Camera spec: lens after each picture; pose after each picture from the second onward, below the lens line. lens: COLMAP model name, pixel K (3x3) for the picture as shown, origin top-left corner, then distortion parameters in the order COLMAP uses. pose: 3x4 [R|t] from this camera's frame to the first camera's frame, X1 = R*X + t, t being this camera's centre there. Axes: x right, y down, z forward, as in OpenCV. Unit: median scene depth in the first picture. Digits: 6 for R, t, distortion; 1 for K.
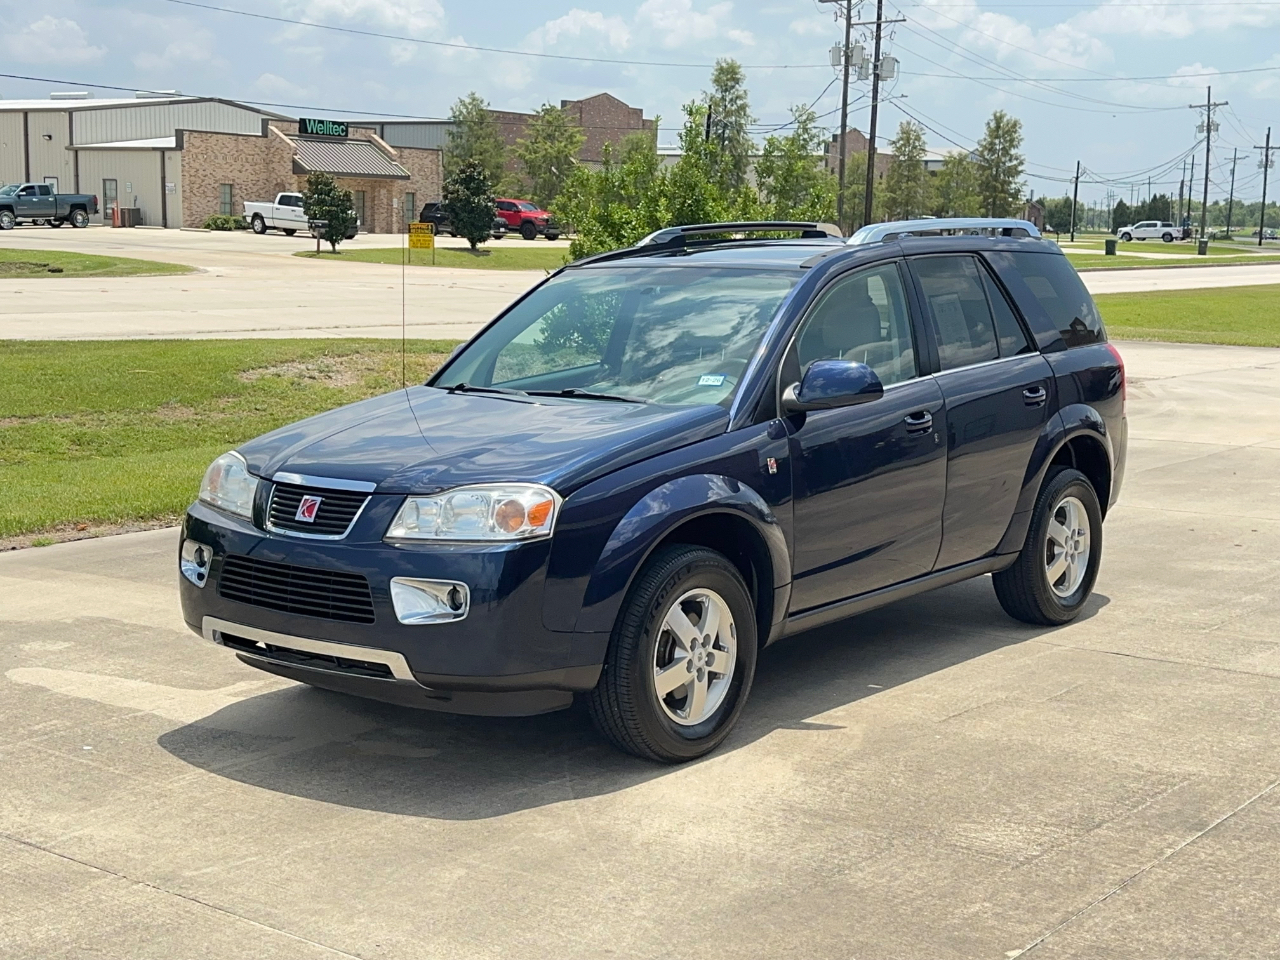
lens RADIAL K [[1749.1, 0, 631.4], [0, 1749.1, 486.0], [0, 0, 1]] dist [0.199336, -0.435906]
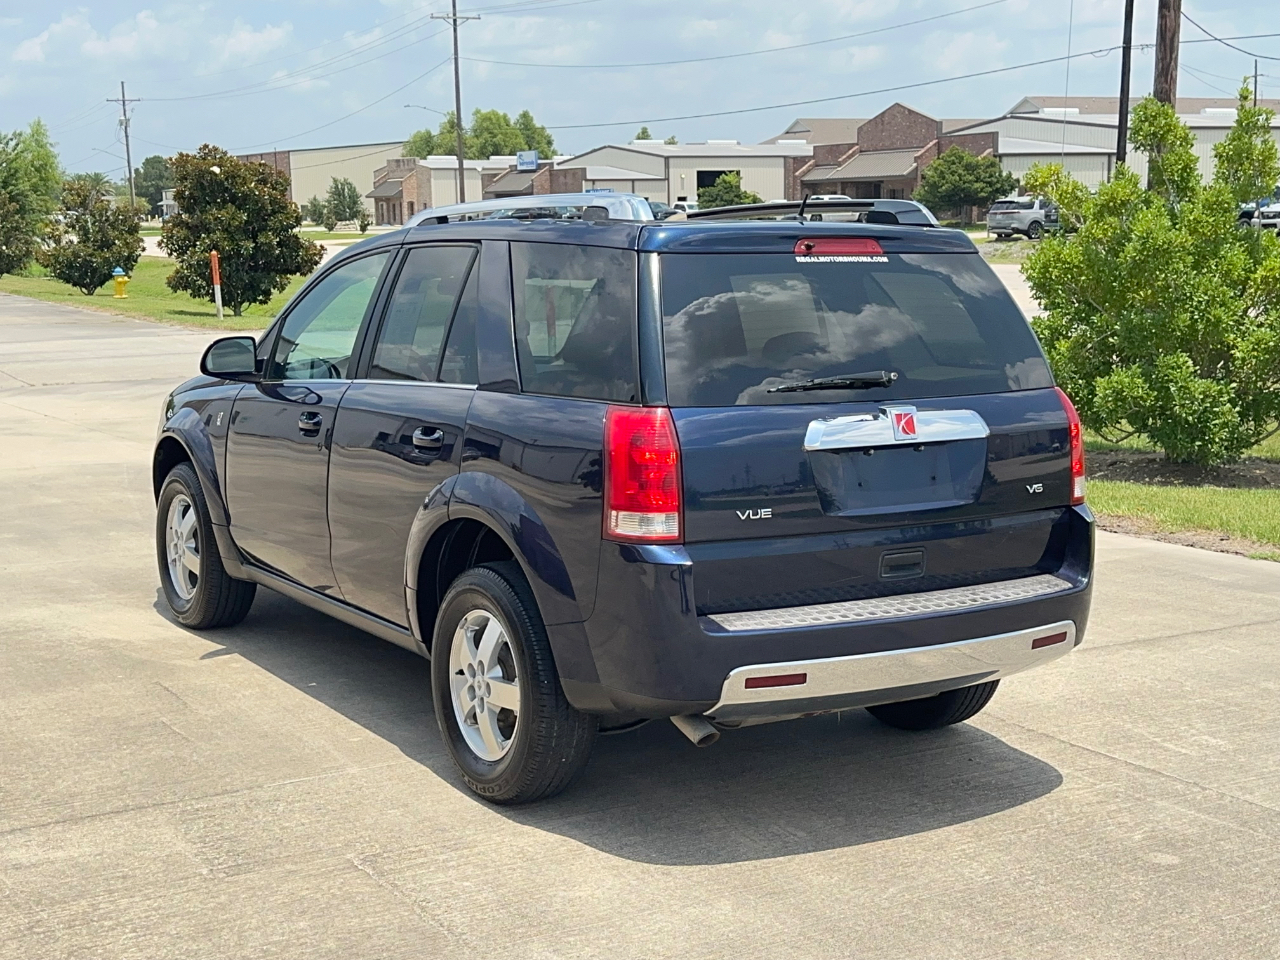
lens RADIAL K [[1749.1, 0, 631.4], [0, 1749.1, 486.0], [0, 0, 1]] dist [0.199336, -0.435906]
pose [[-0.326858, 0.130705, -0.935991, 1.098231], [-0.130792, 0.974604, 0.181771, -0.218339], [0.935979, 0.181834, -0.301462, 1.619816]]
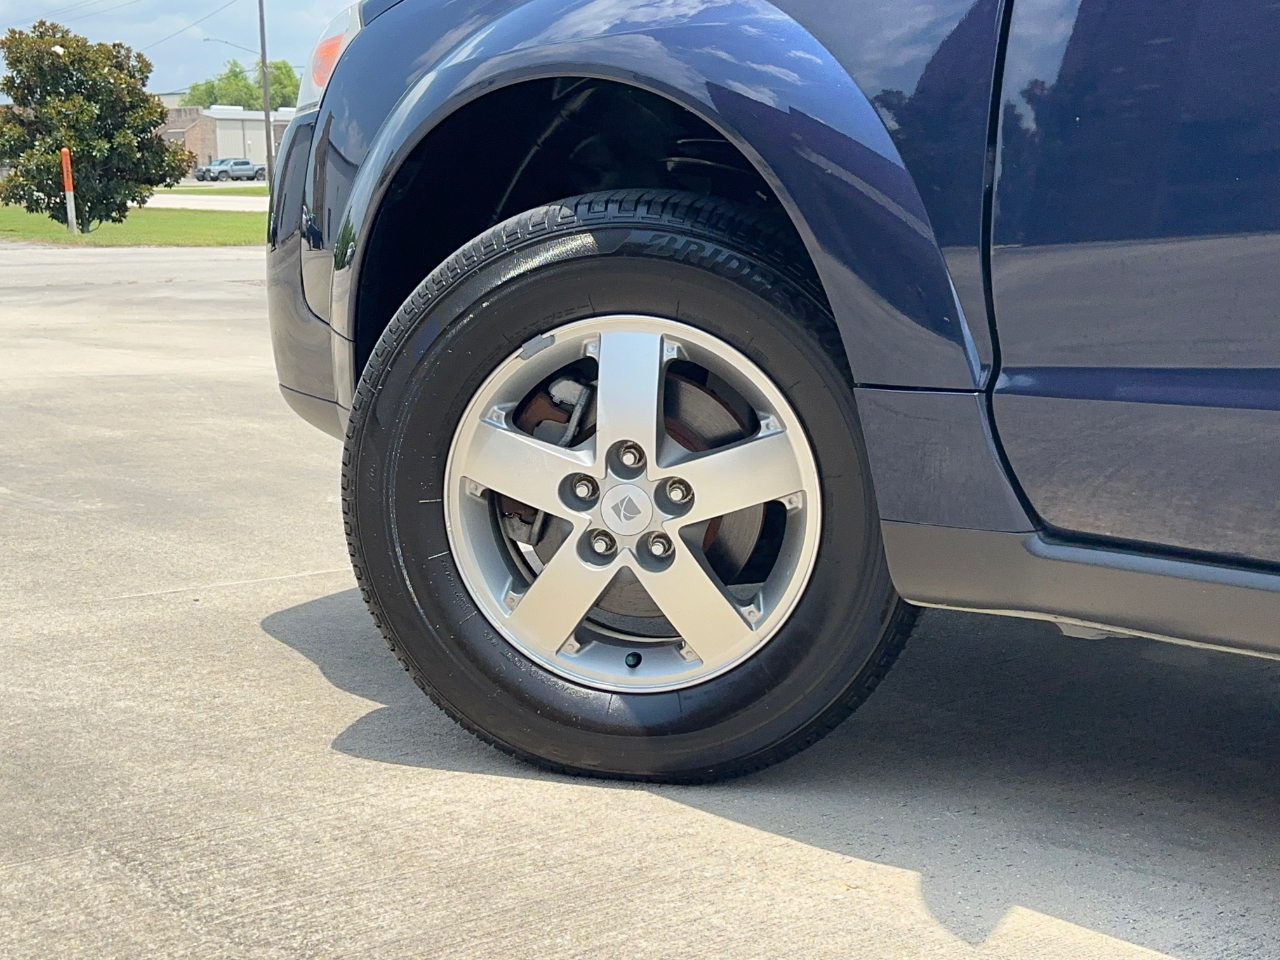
lens RADIAL K [[1749.1, 0, 631.4], [0, 1749.1, 486.0], [0, 0, 1]] dist [0.199336, -0.435906]
pose [[-0.208891, 0.151546, -0.966125, 0.338481], [-0.142870, 0.972591, 0.183451, 0.038361], [0.967446, 0.176352, -0.181514, 0.908460]]
